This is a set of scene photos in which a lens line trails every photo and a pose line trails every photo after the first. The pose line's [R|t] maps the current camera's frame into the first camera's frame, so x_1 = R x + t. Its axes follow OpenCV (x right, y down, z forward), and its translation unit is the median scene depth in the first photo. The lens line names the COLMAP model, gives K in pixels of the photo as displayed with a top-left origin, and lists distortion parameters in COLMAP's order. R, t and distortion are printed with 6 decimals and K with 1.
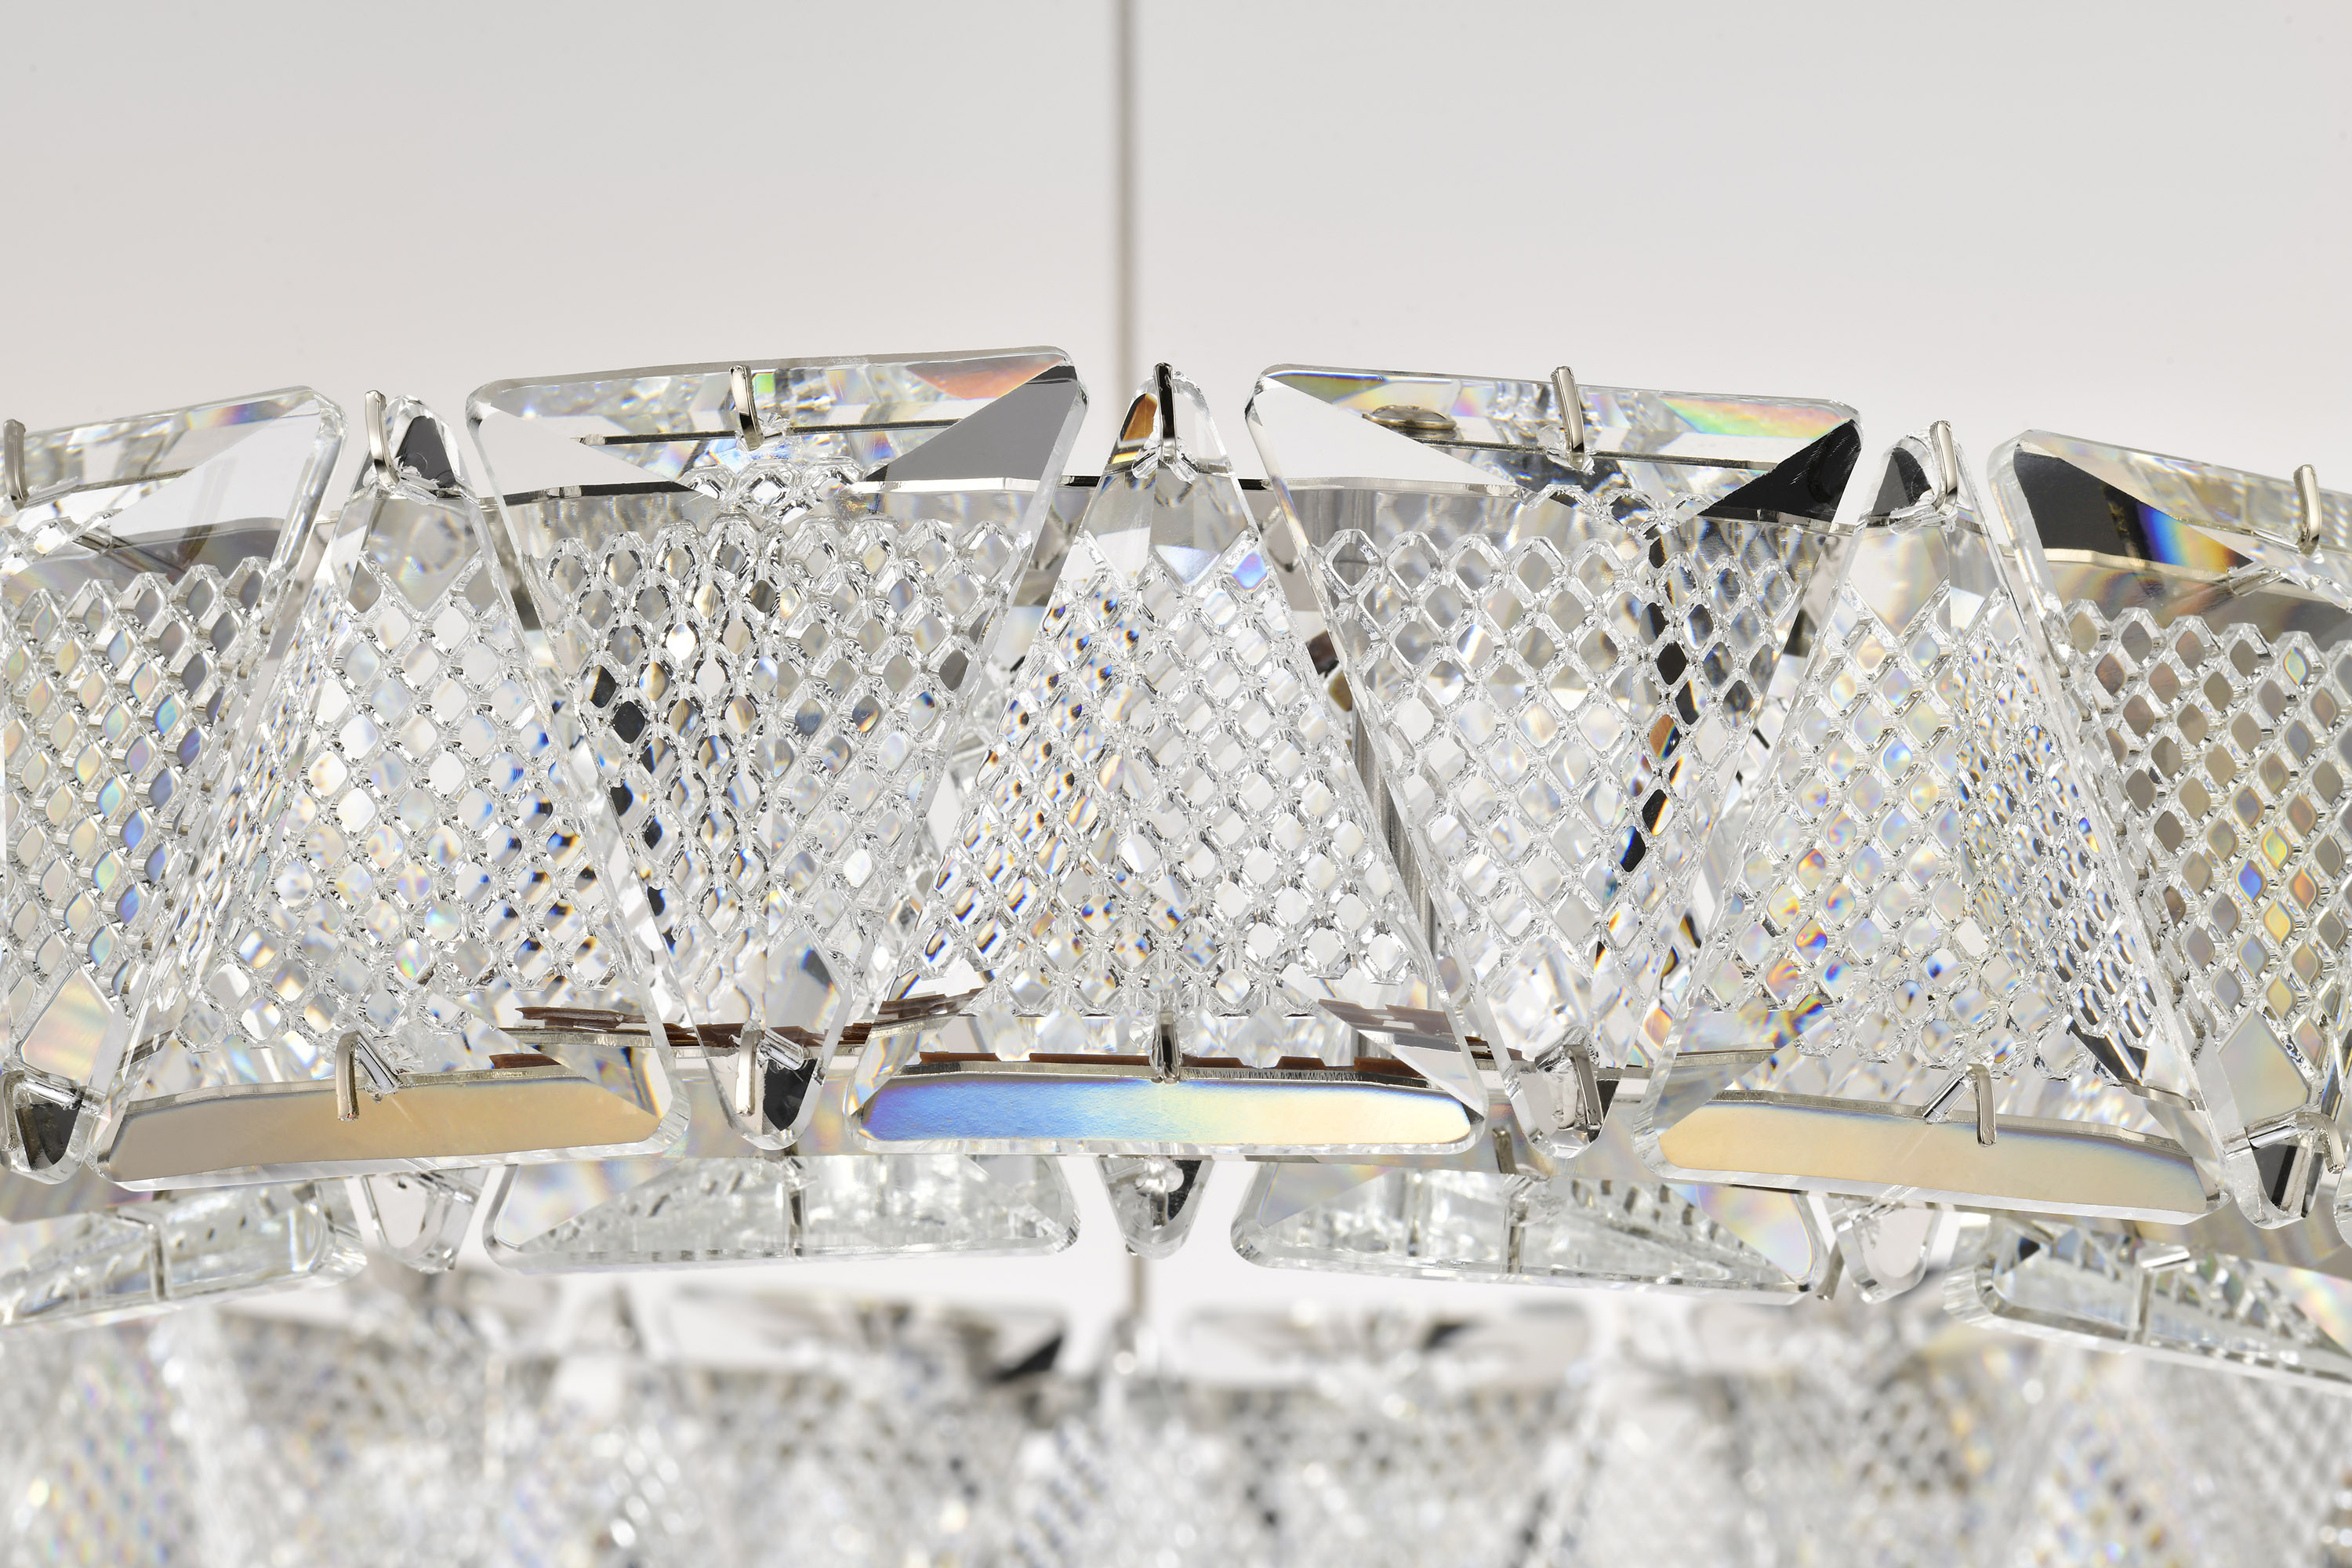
lens RADIAL K [[8165.7, 0, 1154.8], [0, 8165.7, 808.4], [0, 0, 1]] dist [0.083710, 0.000000]
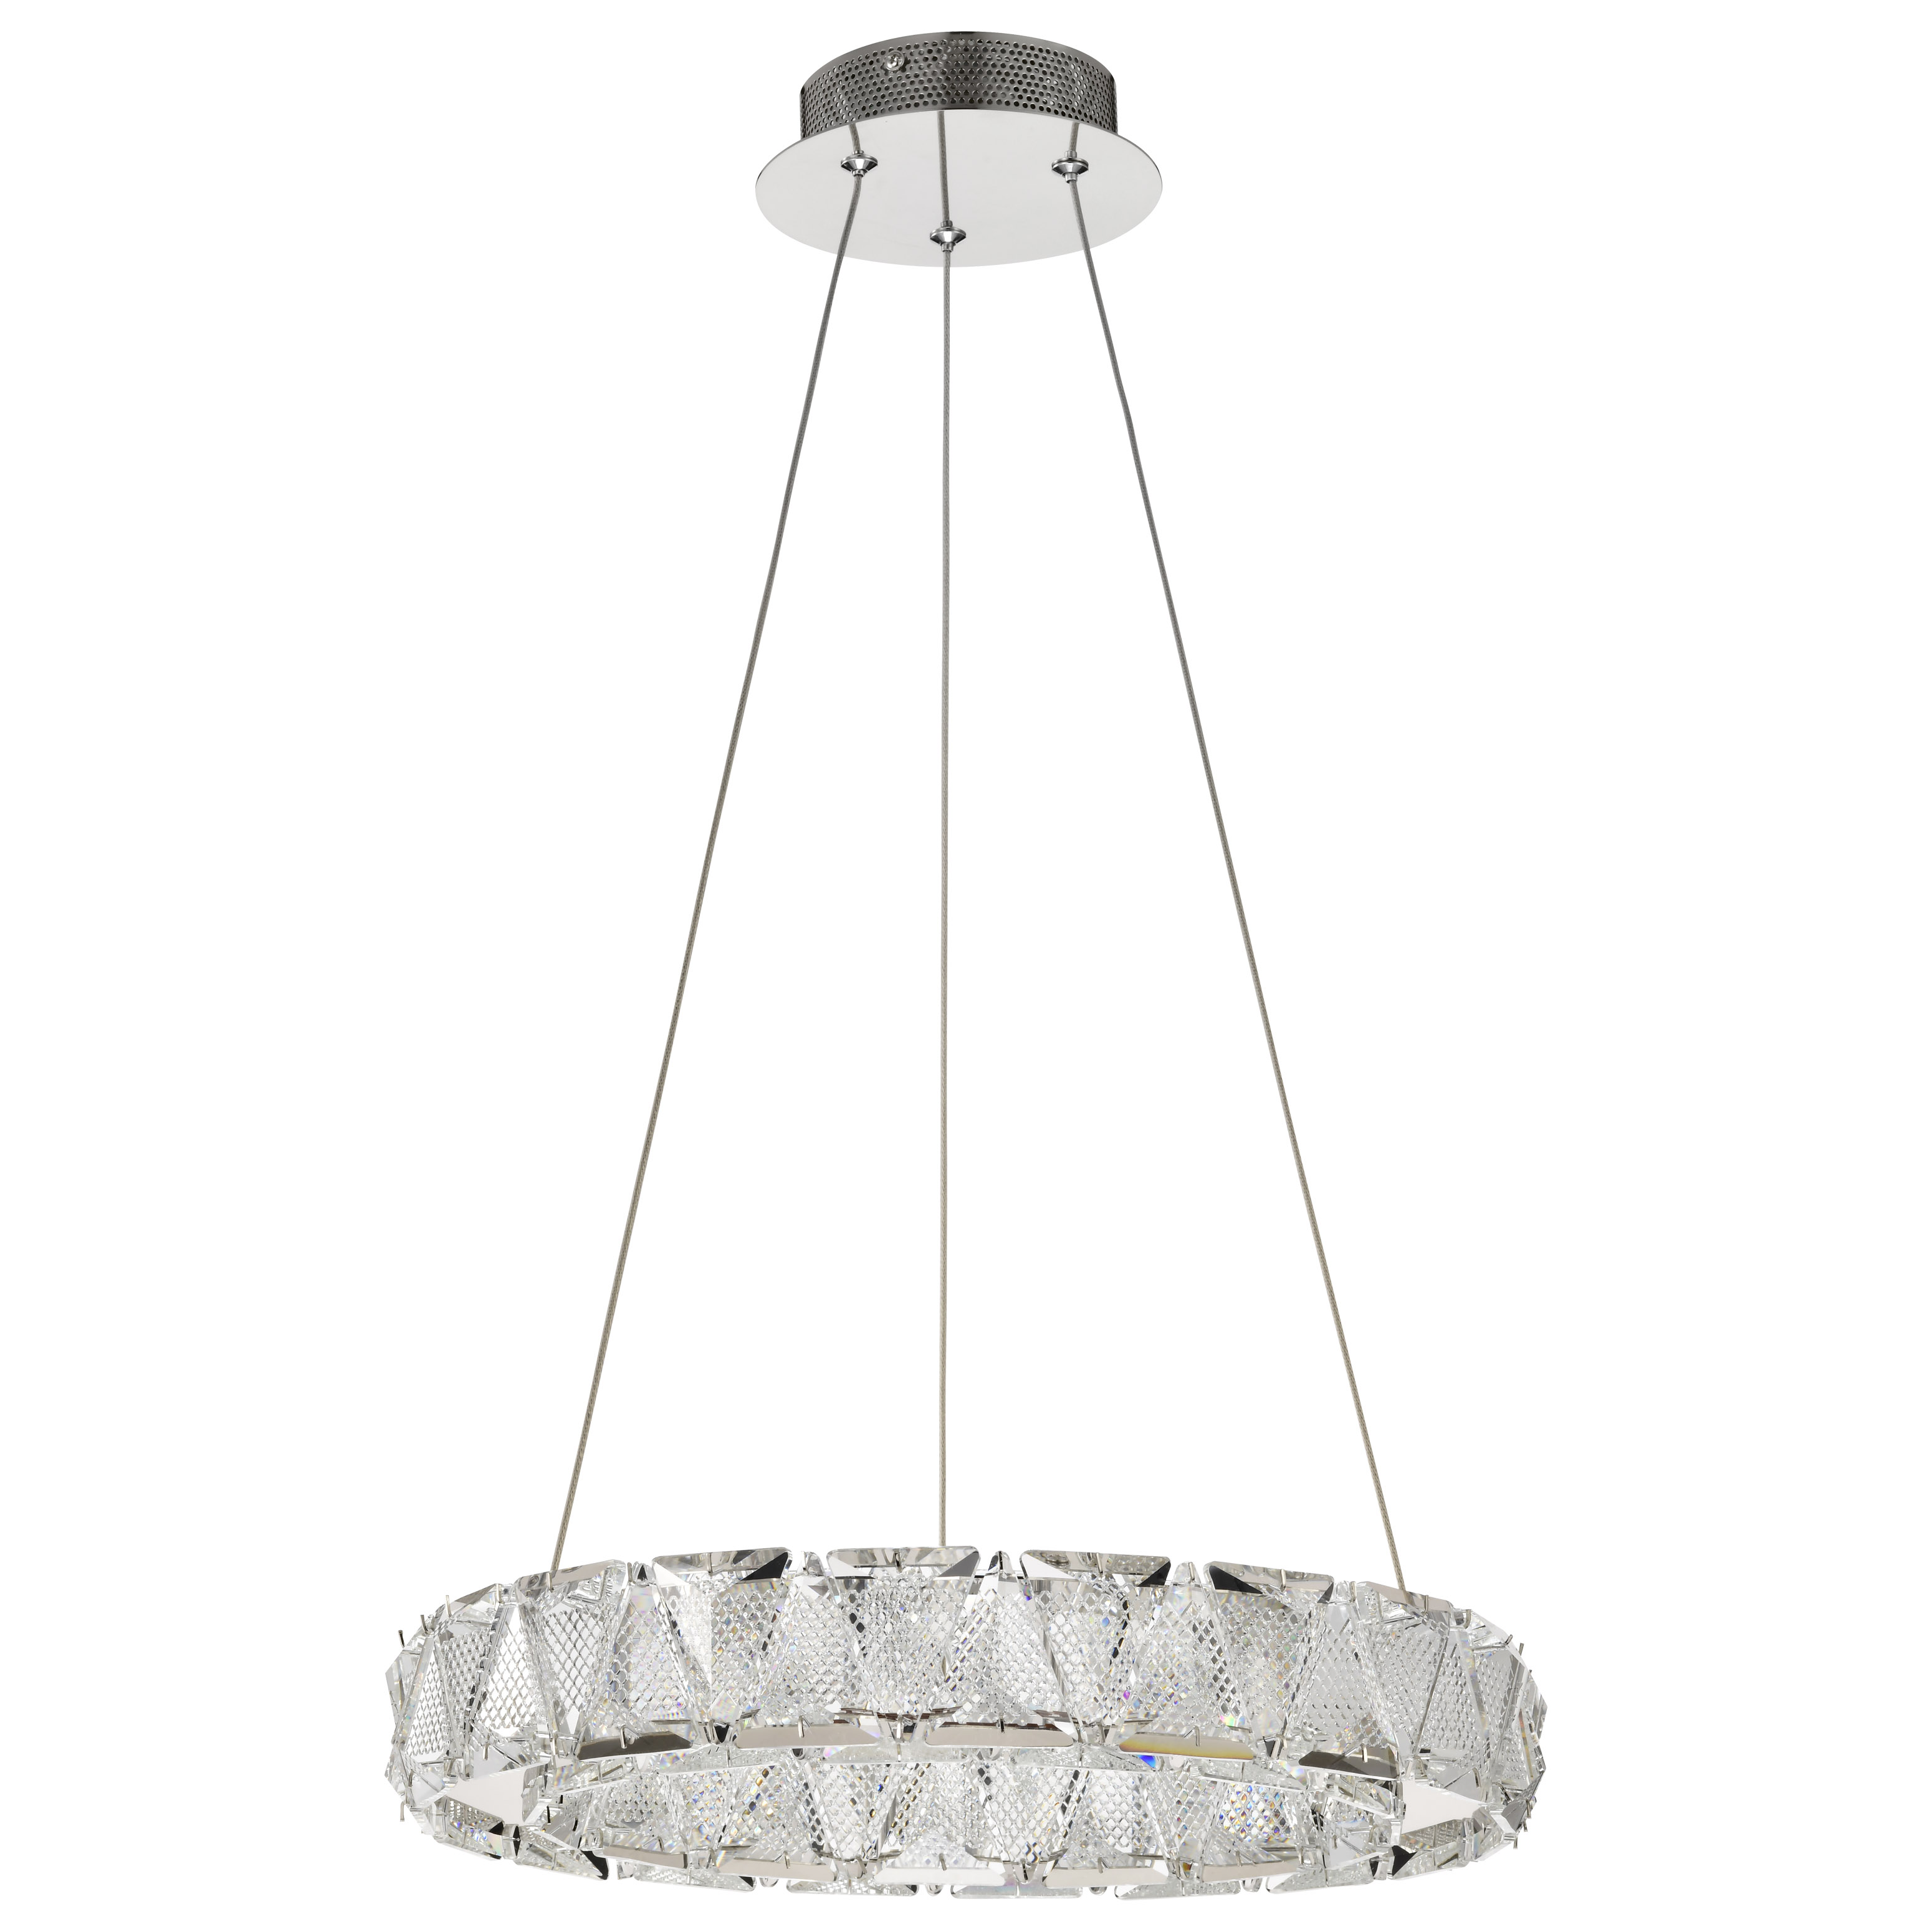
lens RADIAL K [[7898.7, 0, 958.2], [0, 7898.7, 953.9], [0, 0, 1]] dist [0.281586, 0.000000]
pose [[0.998874, 0.012104, 0.045871, -0.203108], [-0.013613, 0.999372, 0.032725, -0.477634], [-0.045446, -0.033313, 0.998411, -2.914330]]
